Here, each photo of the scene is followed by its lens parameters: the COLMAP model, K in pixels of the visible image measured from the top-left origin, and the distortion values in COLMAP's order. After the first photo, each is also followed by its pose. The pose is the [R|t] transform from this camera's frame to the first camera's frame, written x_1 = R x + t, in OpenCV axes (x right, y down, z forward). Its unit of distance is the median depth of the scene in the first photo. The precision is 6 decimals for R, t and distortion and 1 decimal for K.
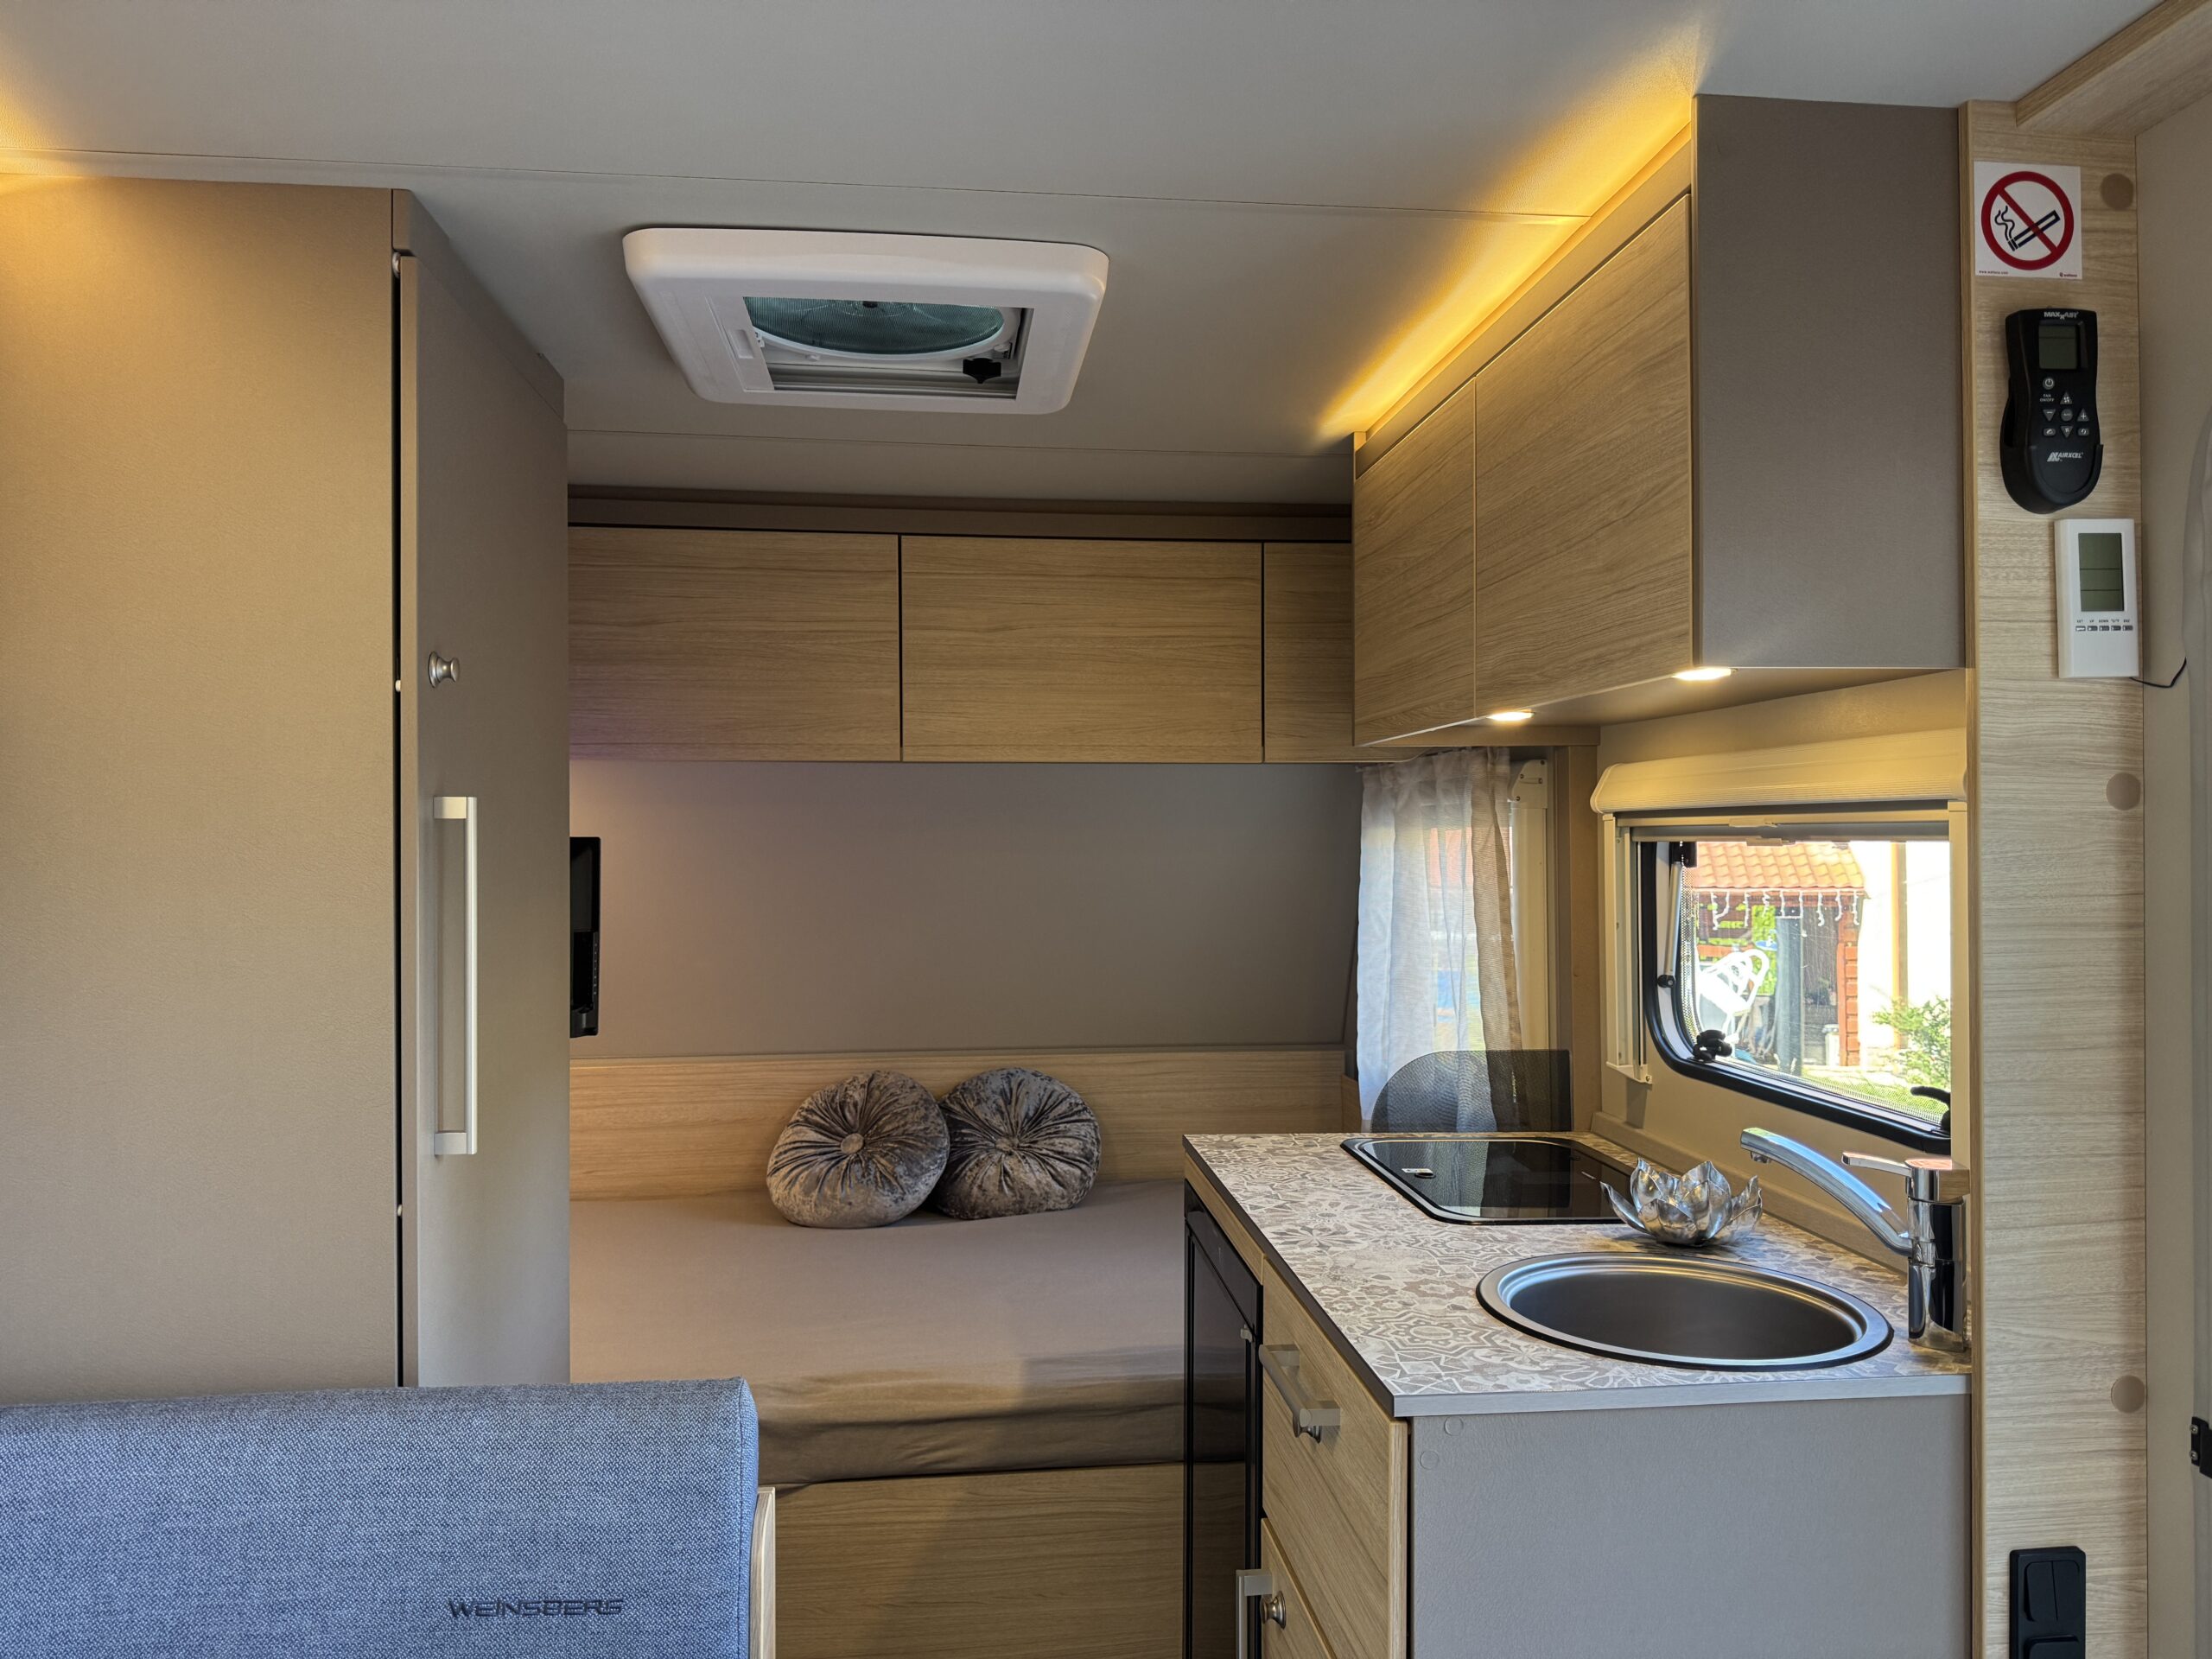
lens RADIAL K [[1571.1, 0, 1116.0], [0, 1571.1, 839.0], [0, 0, 1]] dist [0.005363, -0.010293]
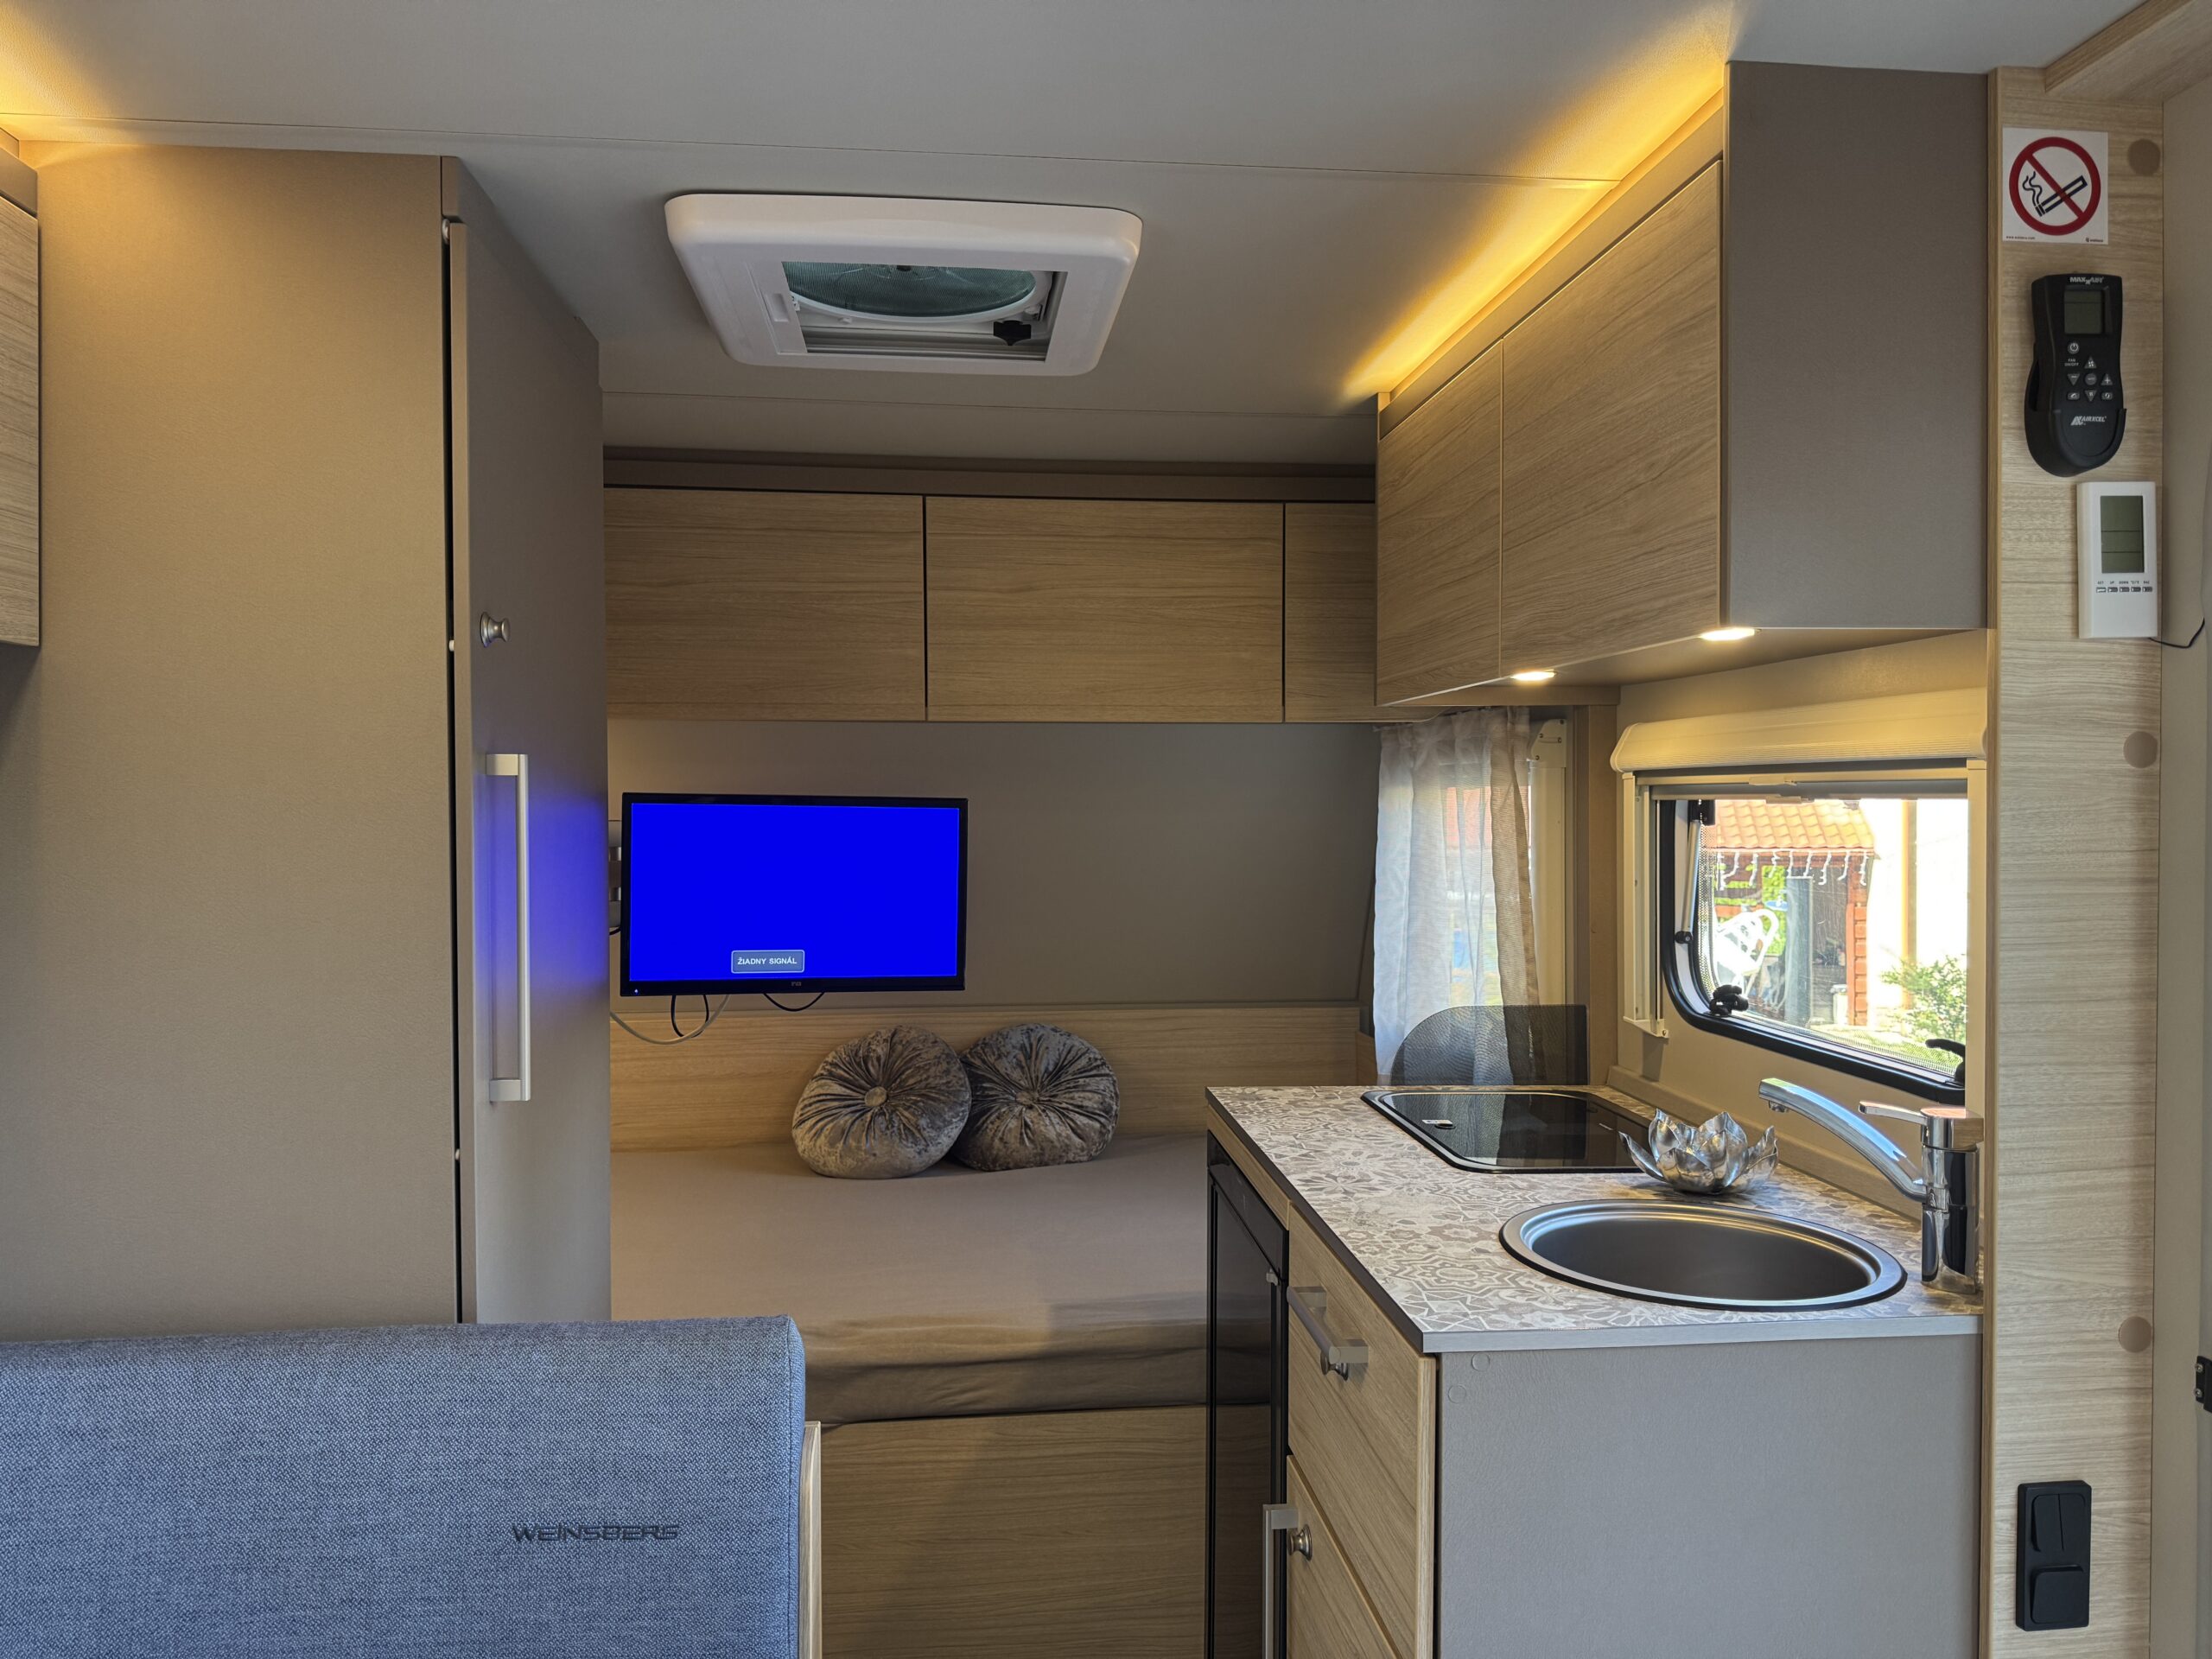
lens RADIAL K [[1570.2, 0, 1110.5], [0, 1570.2, 837.6], [0, 0, 1]] dist [0.009388, -0.014683]
pose [[0.999970, 0.001323, -0.007622, -0.012376], [-0.001135, 0.999699, 0.024496, 0.001535], [0.007652, -0.024487, 0.999671, -0.016849]]
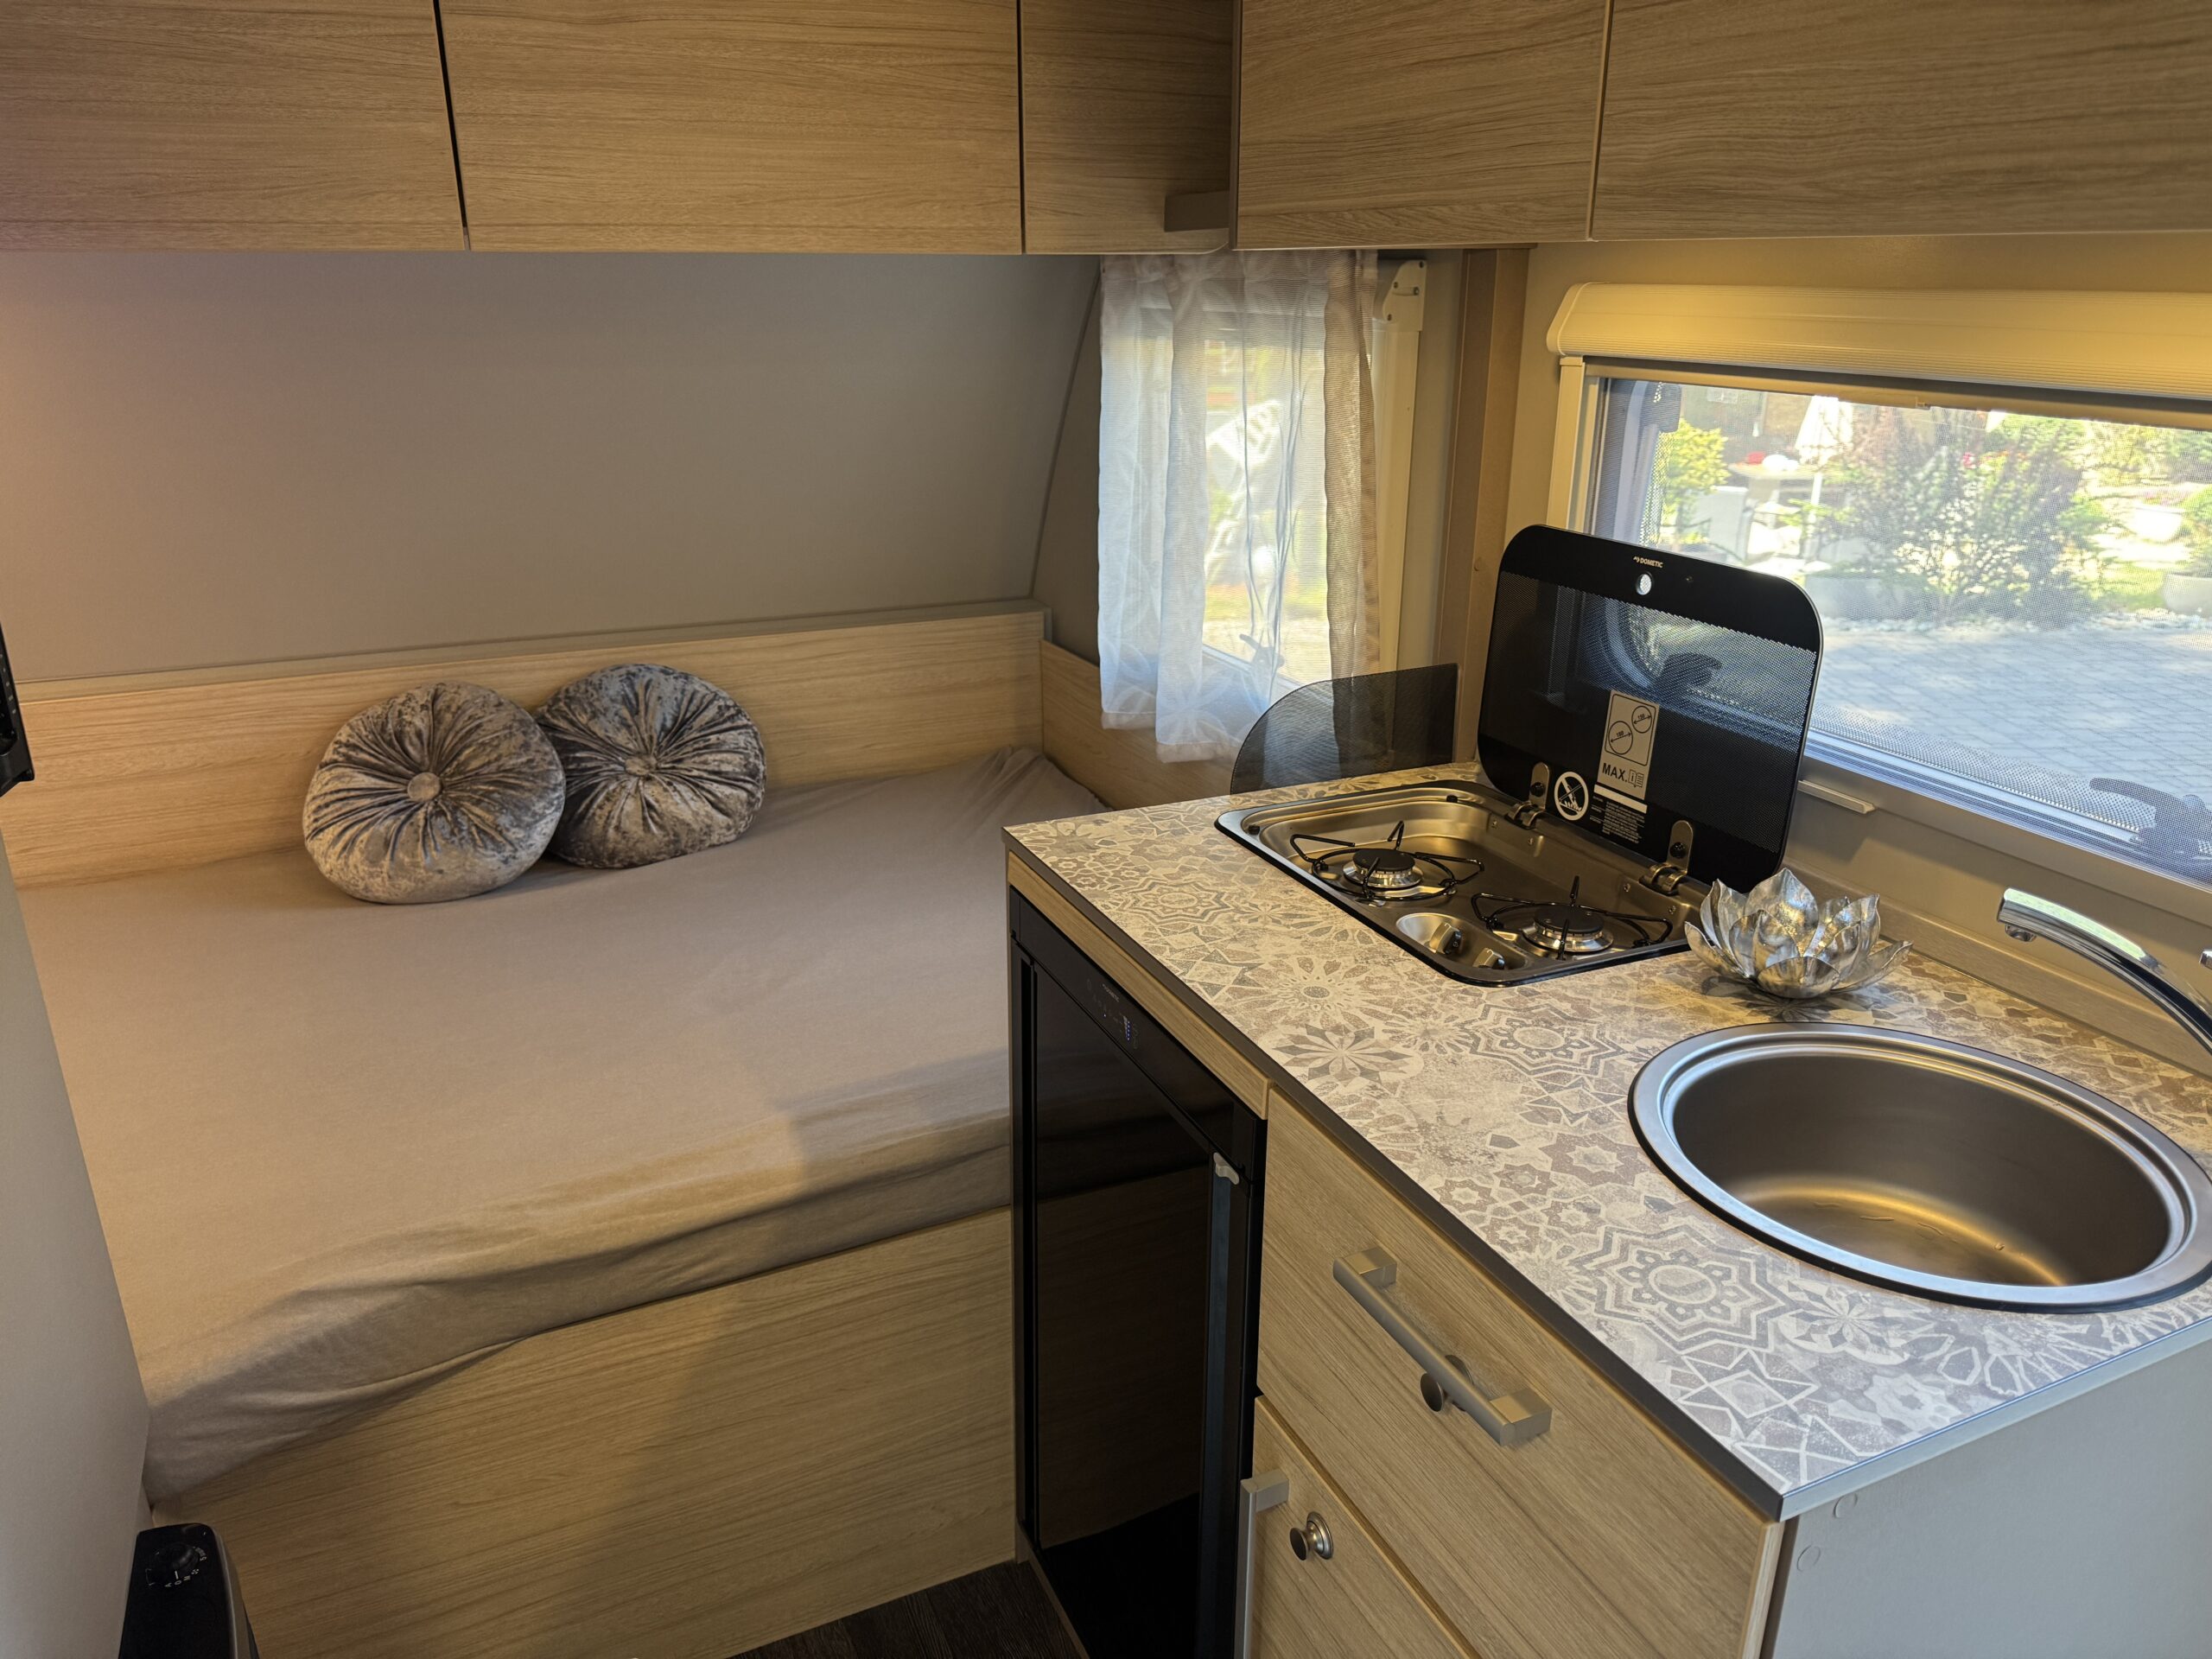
lens RADIAL K [[1552.2, 0, 1132.7], [0, 1552.2, 853.6], [0, 0, 1]] dist [0.038029, -0.079970]
pose [[0.944165, -0.112761, 0.309576, -0.127287], [-0.003822, 0.935798, 0.352516, -0.054206], [-0.329451, -0.334017, 0.883117, 0.356980]]
